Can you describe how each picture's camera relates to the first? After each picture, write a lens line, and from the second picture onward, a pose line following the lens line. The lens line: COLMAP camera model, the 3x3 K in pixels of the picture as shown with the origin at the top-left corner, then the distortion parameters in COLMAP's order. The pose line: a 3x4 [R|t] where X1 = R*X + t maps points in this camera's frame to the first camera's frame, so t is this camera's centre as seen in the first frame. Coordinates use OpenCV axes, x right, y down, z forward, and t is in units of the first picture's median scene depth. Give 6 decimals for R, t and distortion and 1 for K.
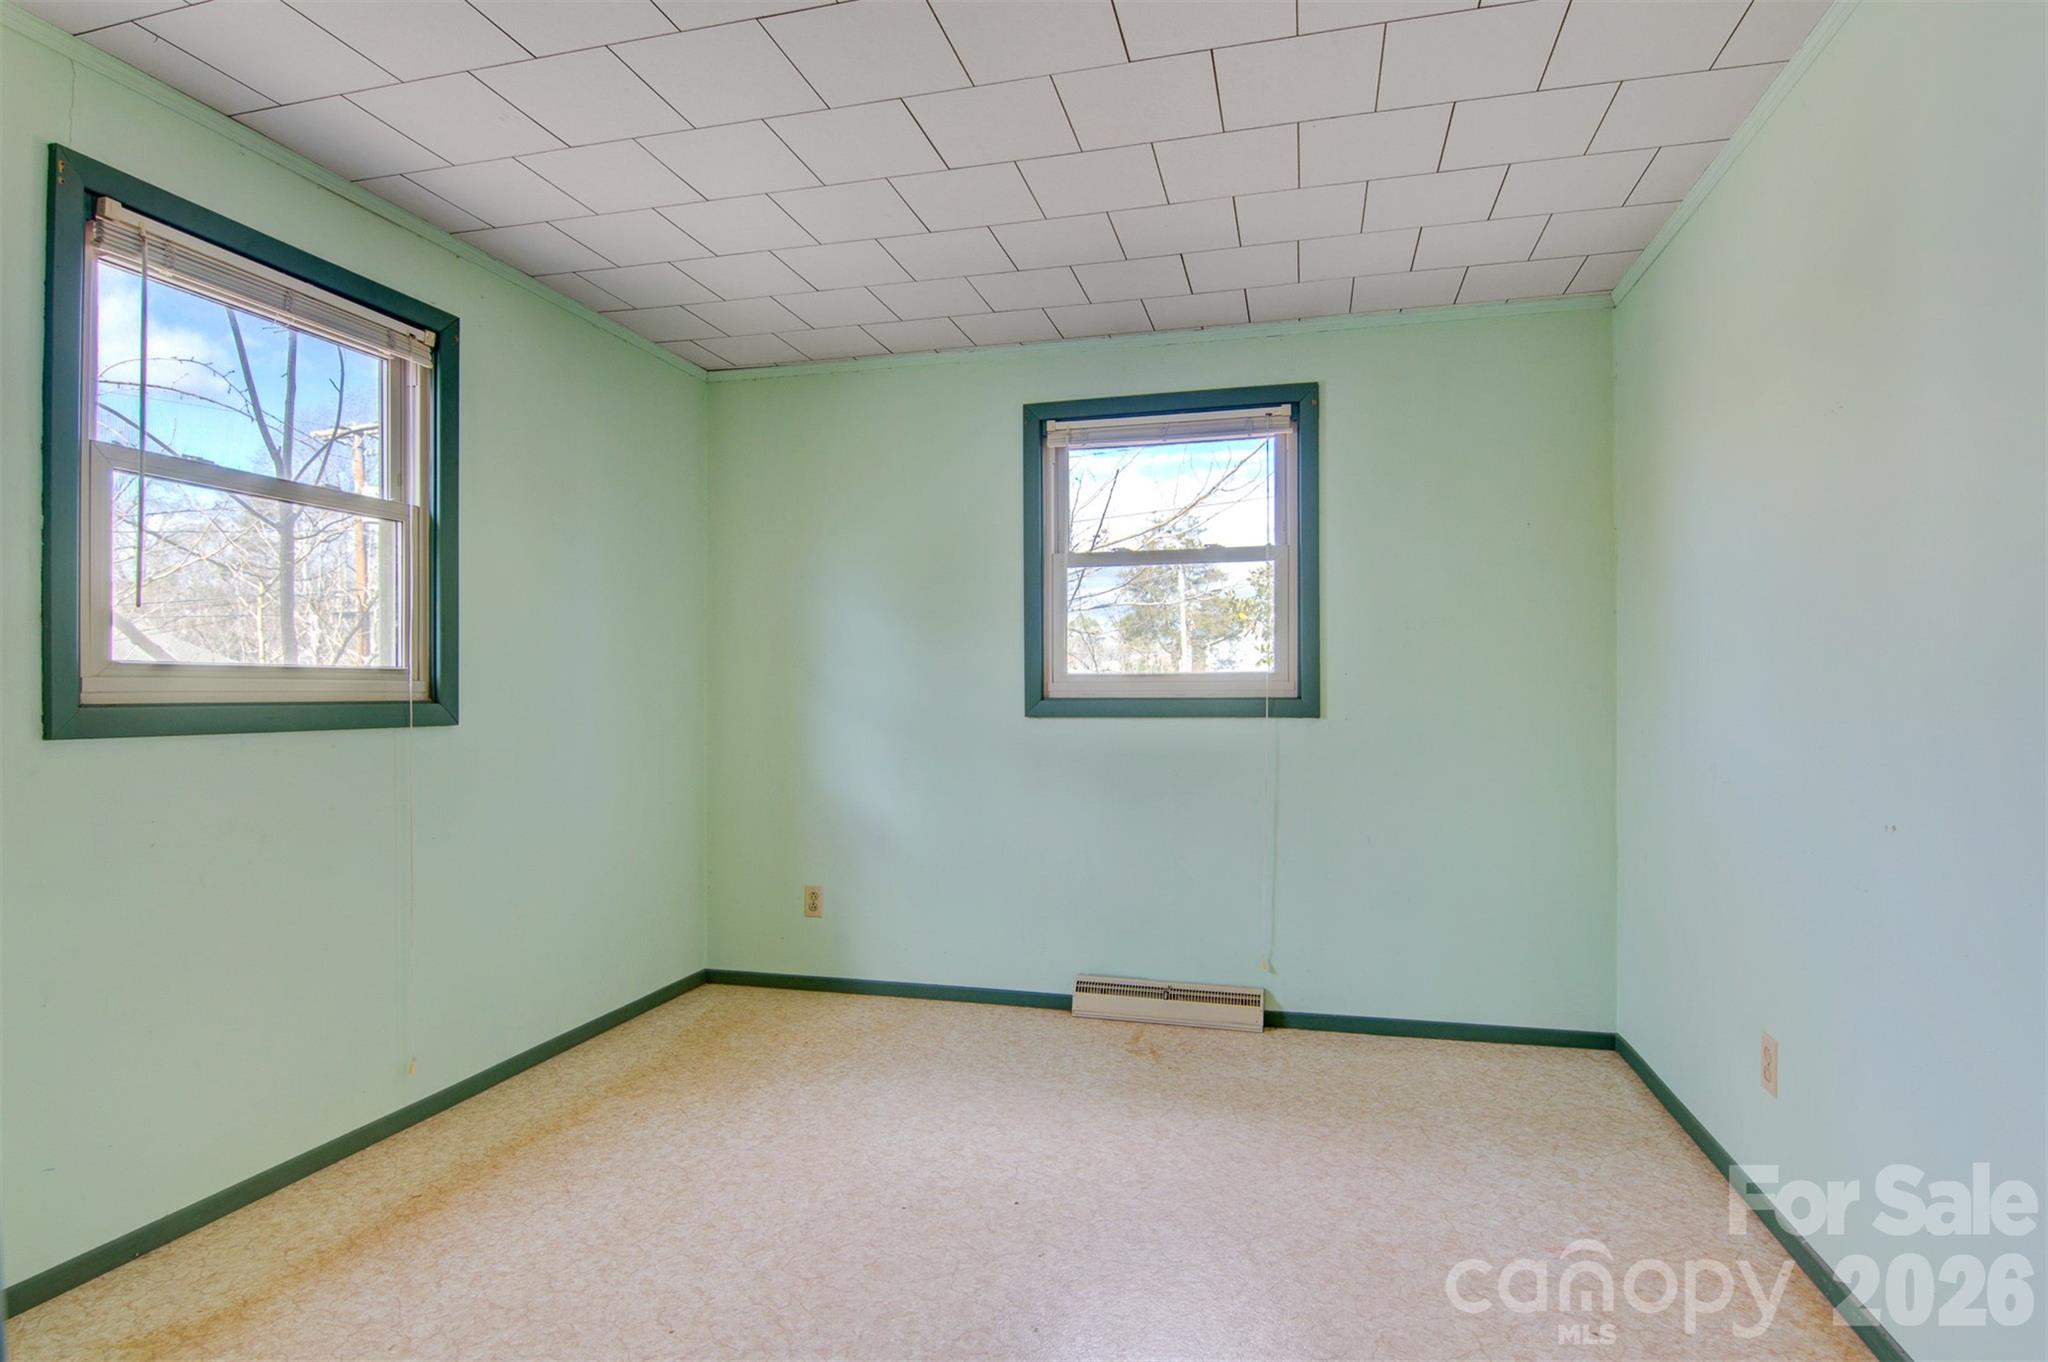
lens RADIAL K [[1112.1, 0, 1017.2], [0, 1112.1, 674.4], [0, 0, 1]] dist [0.004603, -0.017878]
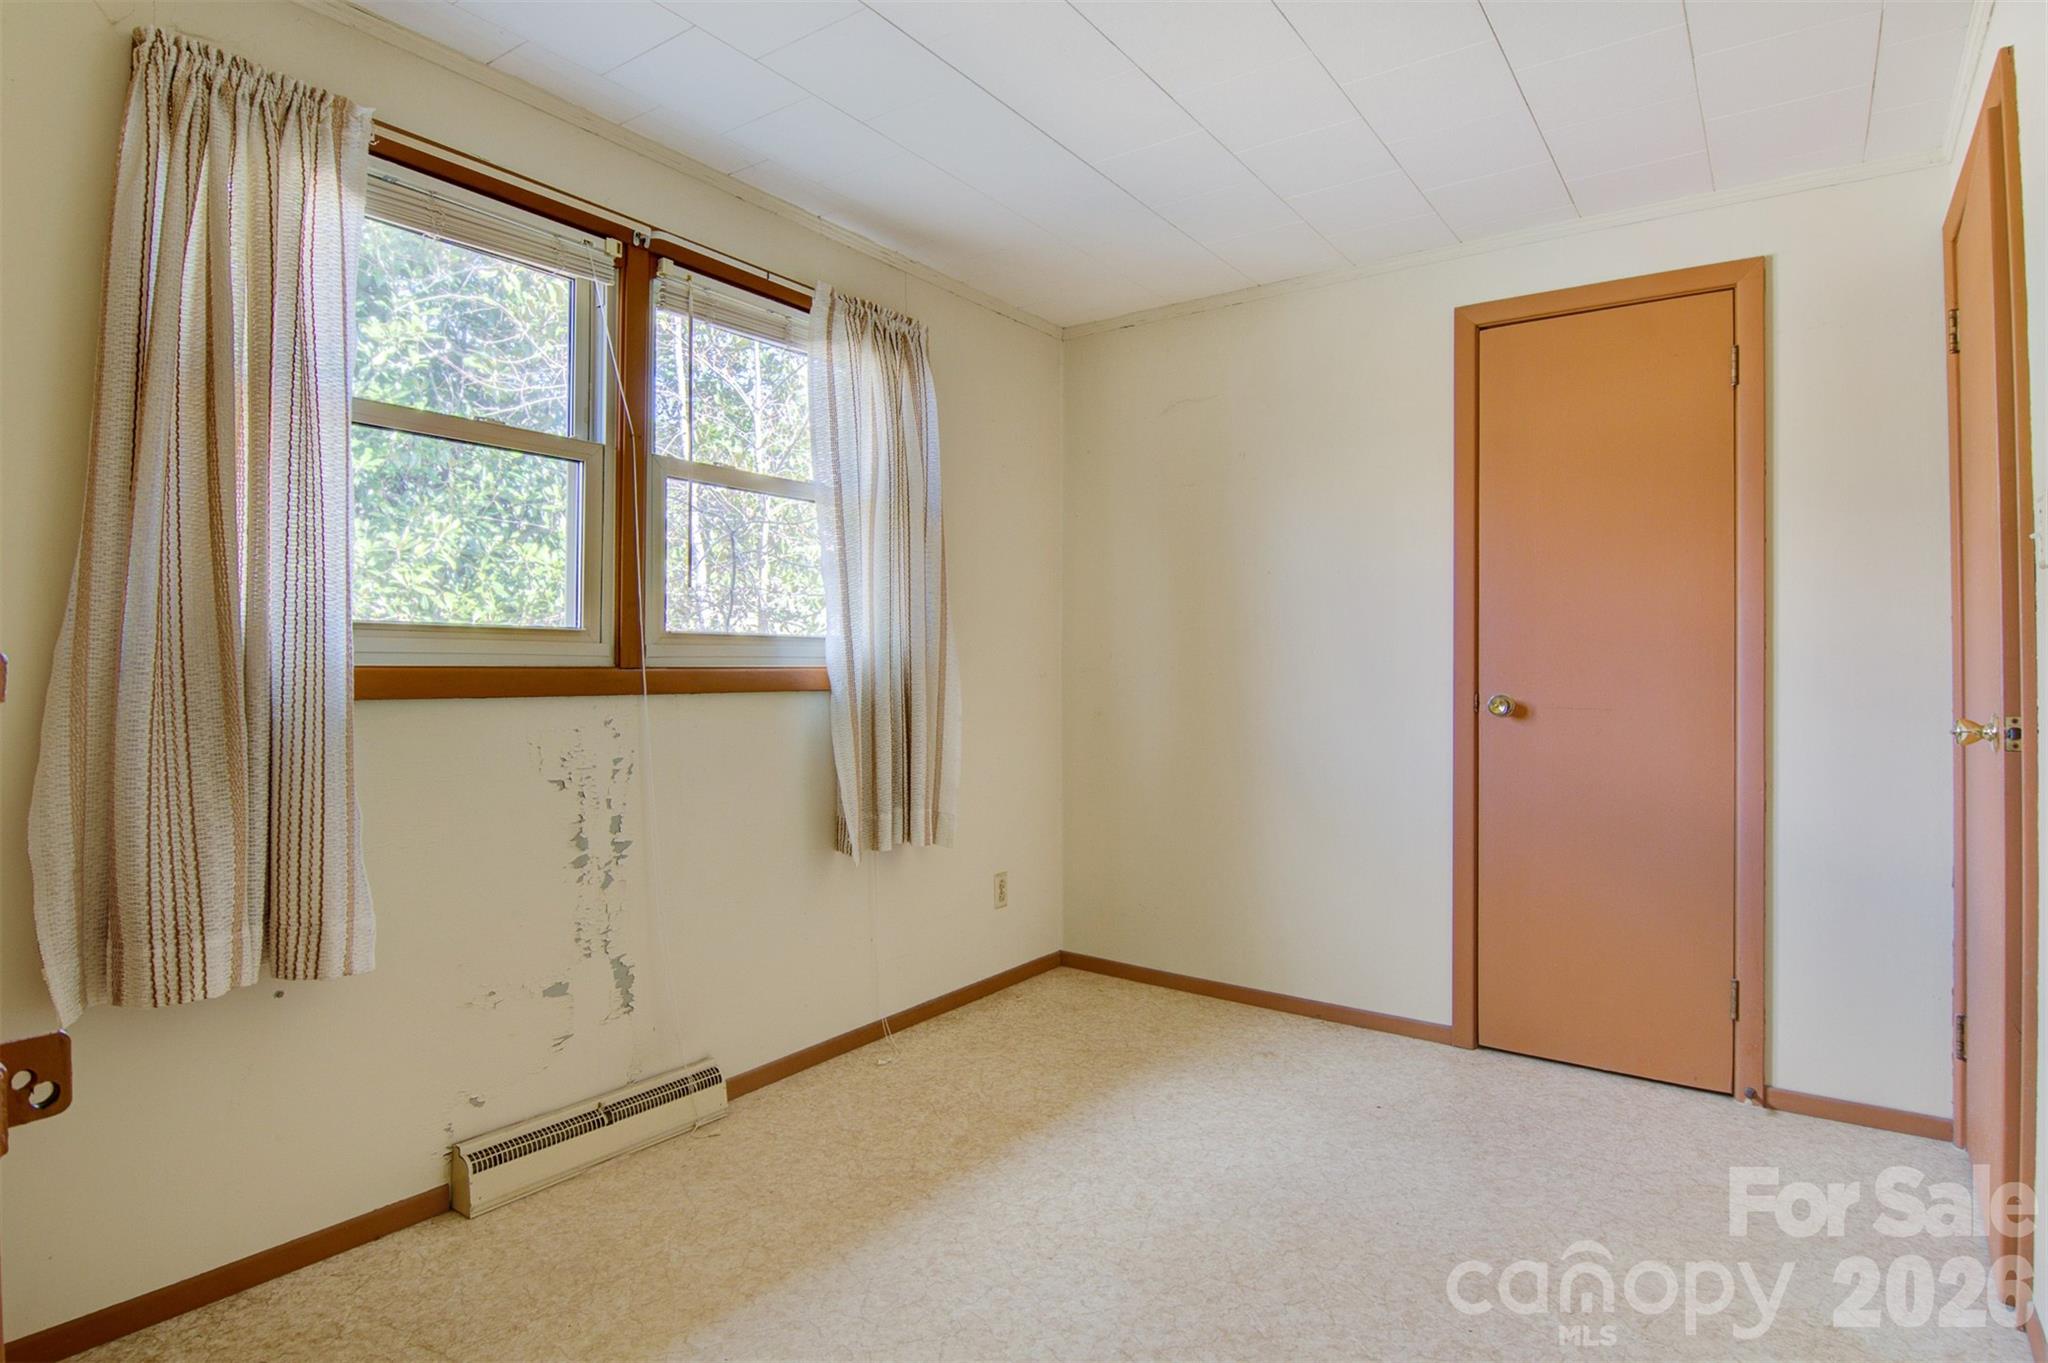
lens RADIAL K [[1088.3, 0, 1023.1], [0, 1088.3, 653.7], [0, 0, 1]] dist [-0.001546, -0.001110]
pose [[0.928482, 0.002268, -0.371372, 0.083875], [0.001414, 0.999953, 0.009643, 0.006355], [0.371376, -0.009478, 0.928434, 0.330211]]
